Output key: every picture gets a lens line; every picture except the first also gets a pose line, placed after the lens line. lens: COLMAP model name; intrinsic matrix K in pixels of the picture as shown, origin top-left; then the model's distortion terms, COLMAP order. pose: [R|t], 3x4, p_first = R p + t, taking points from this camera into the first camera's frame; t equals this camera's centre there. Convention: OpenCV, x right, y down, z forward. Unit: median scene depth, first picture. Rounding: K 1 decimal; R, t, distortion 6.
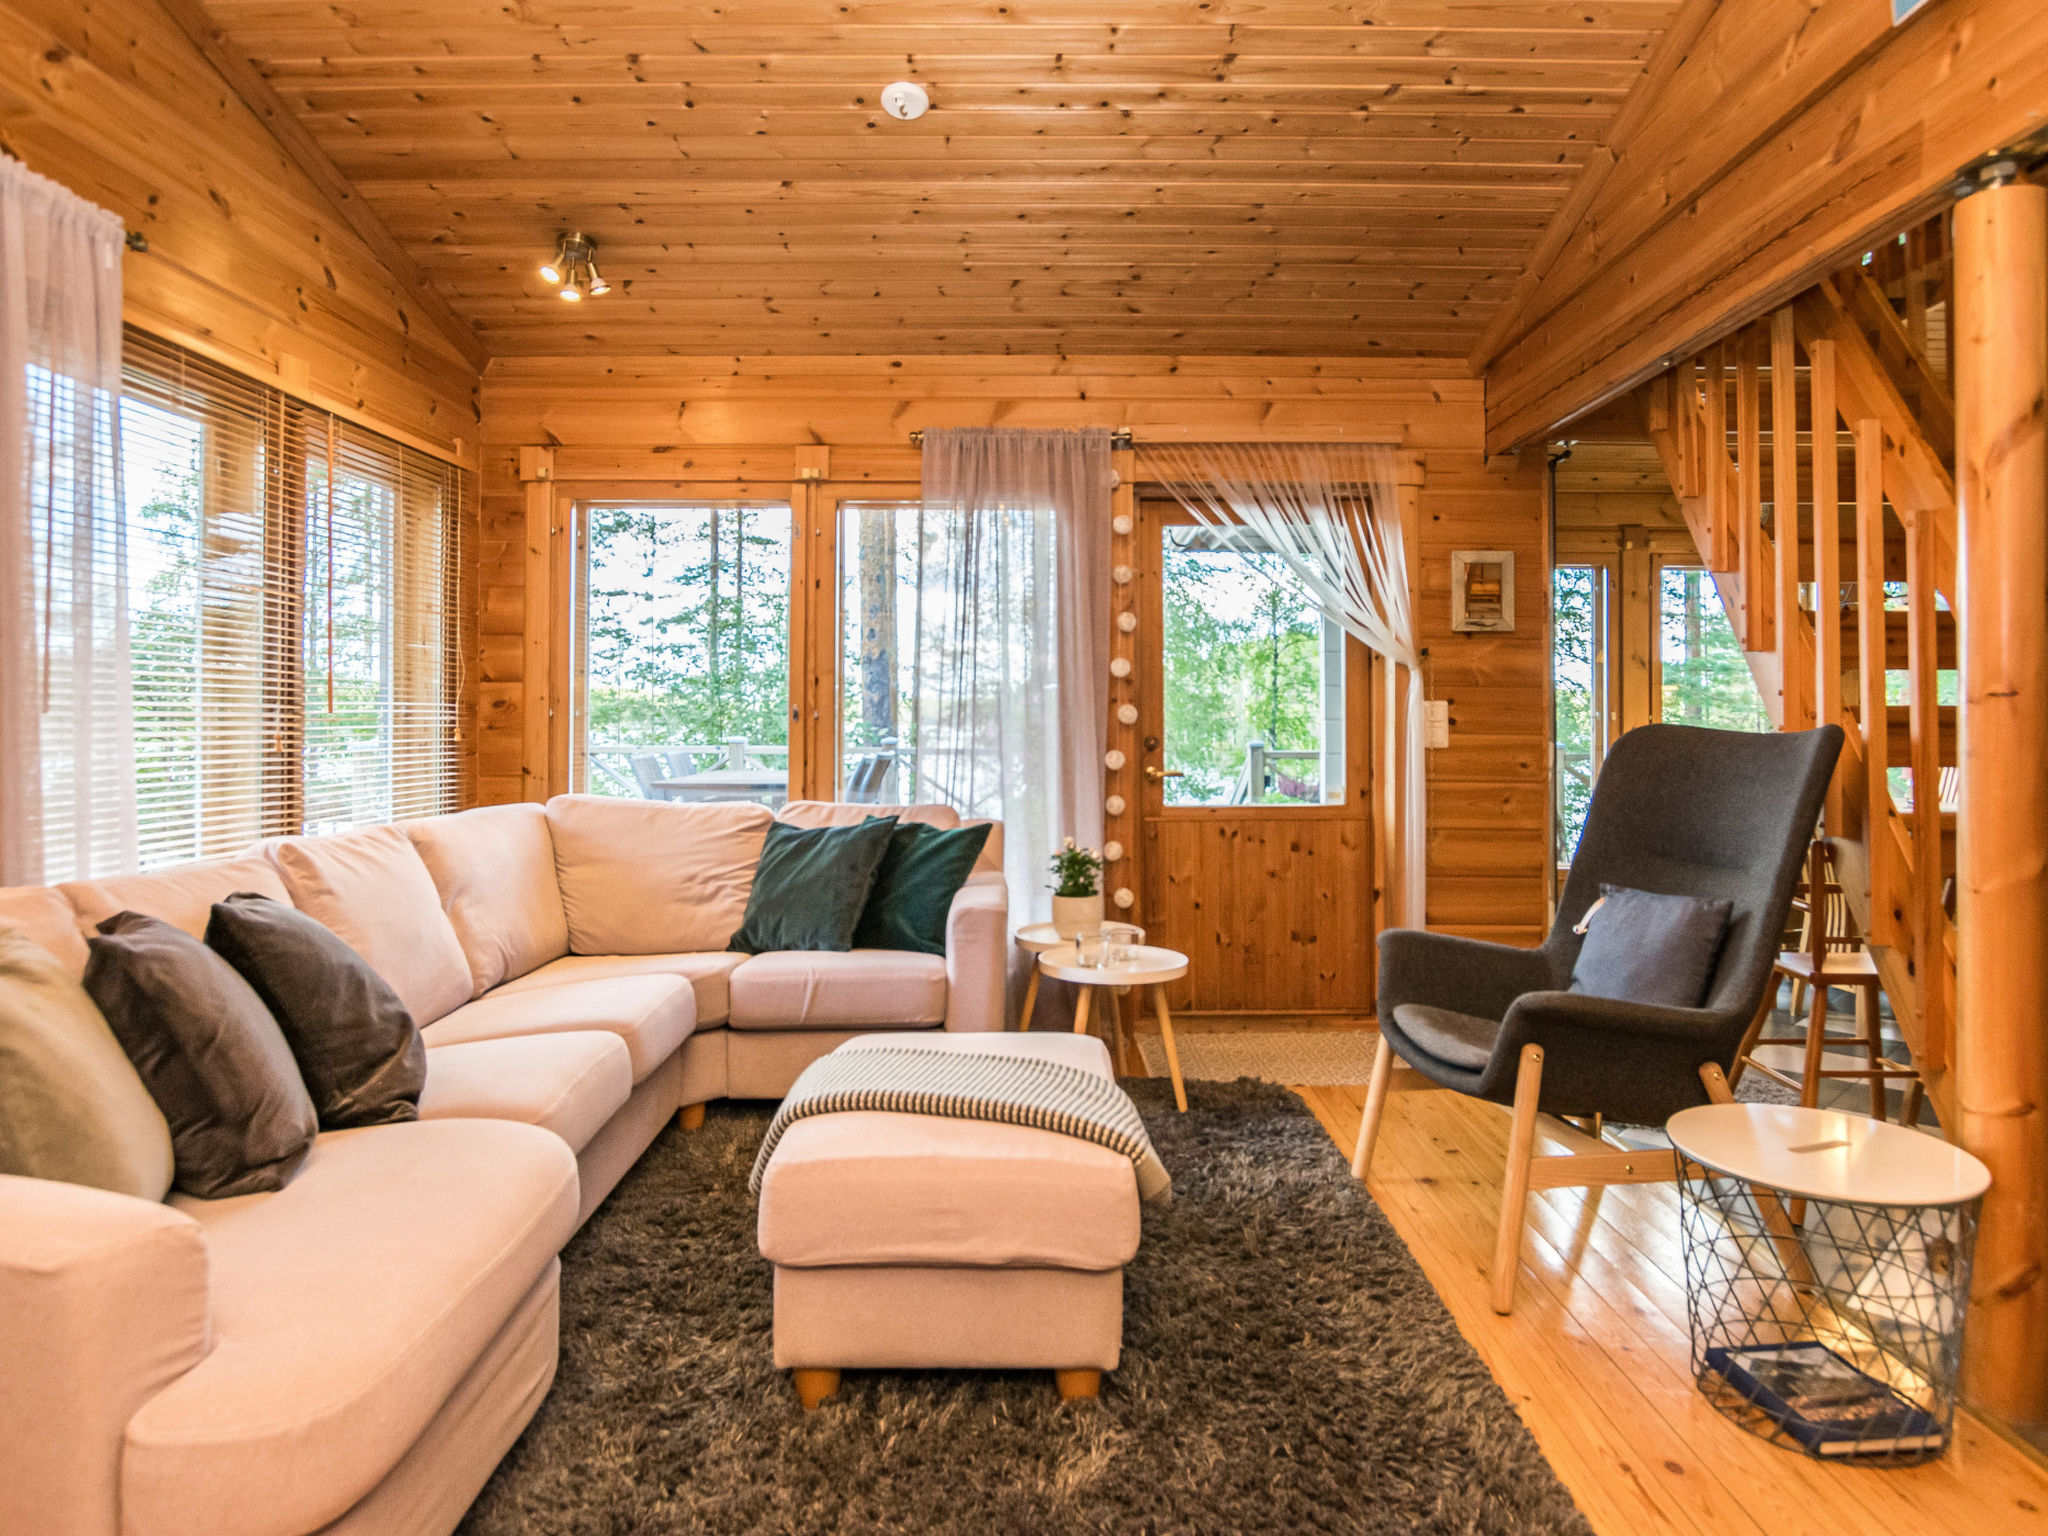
lens RADIAL K [[1236.6, 0, 1022.2], [0, 1236.6, 712.9], [0, 0, 1]] dist [-0.001123, -0.000633]
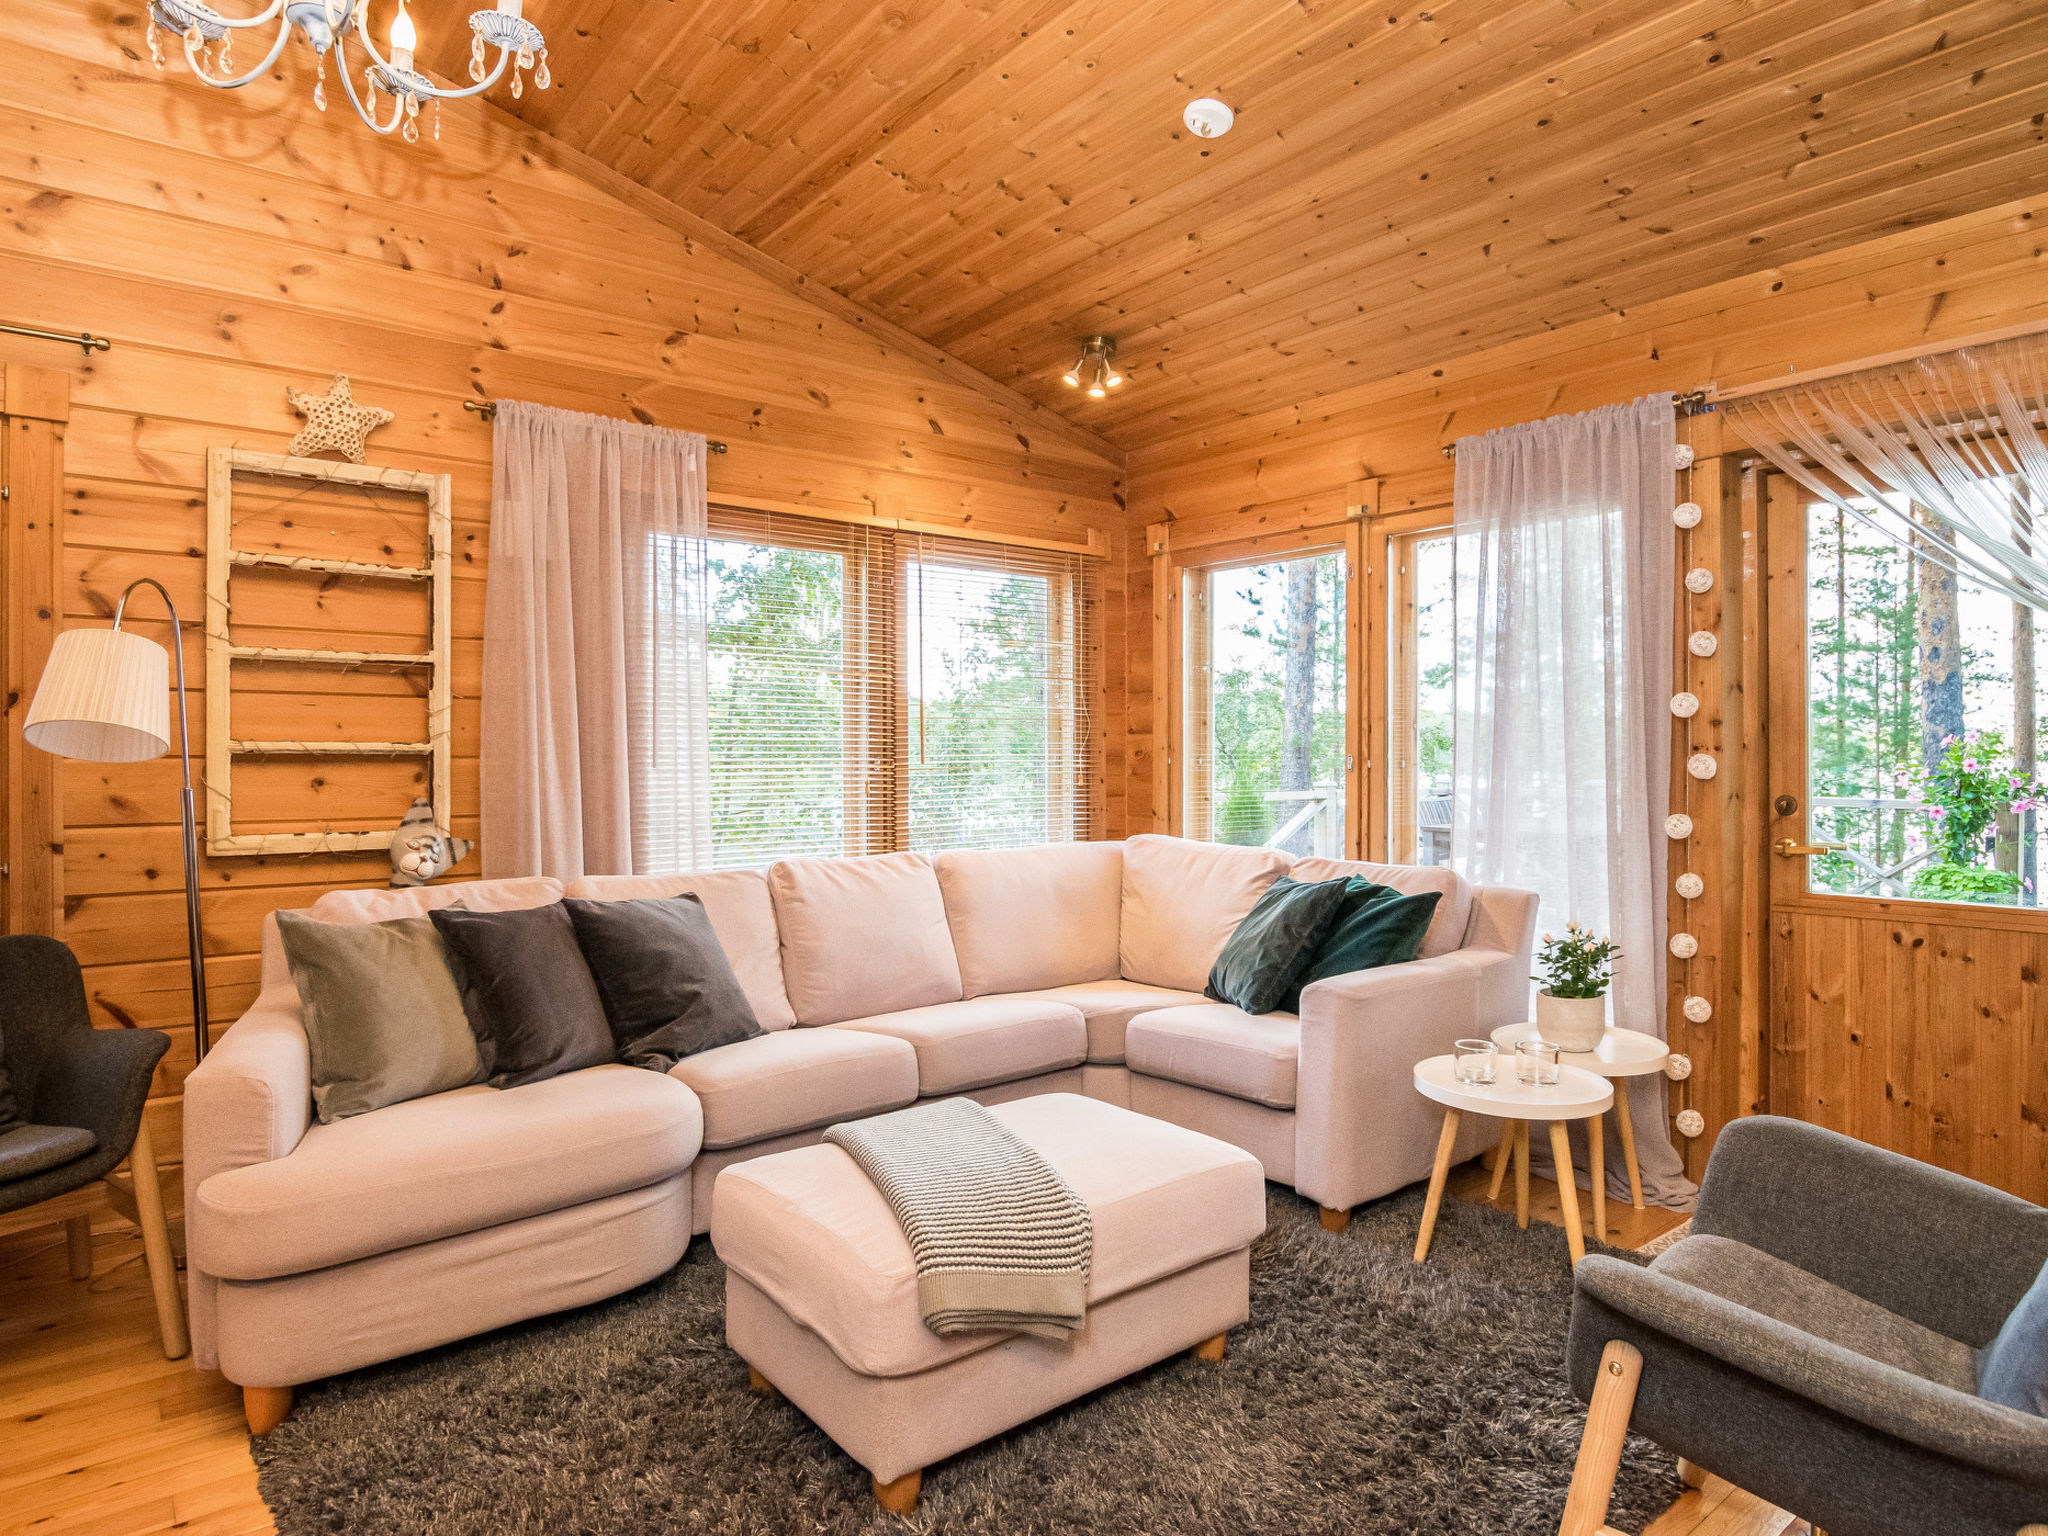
lens RADIAL K [[1172.1, 0, 1024.0], [0, 1172.1, 768.0], [0, 0, 1]] dist [-0.033935, 0.022253]
pose [[0.645407, 0.007833, -0.763798, 0.356440], [0.004838, 0.999885, 0.014342, -0.010185], [0.763823, -0.012951, 0.645296, 0.227674]]
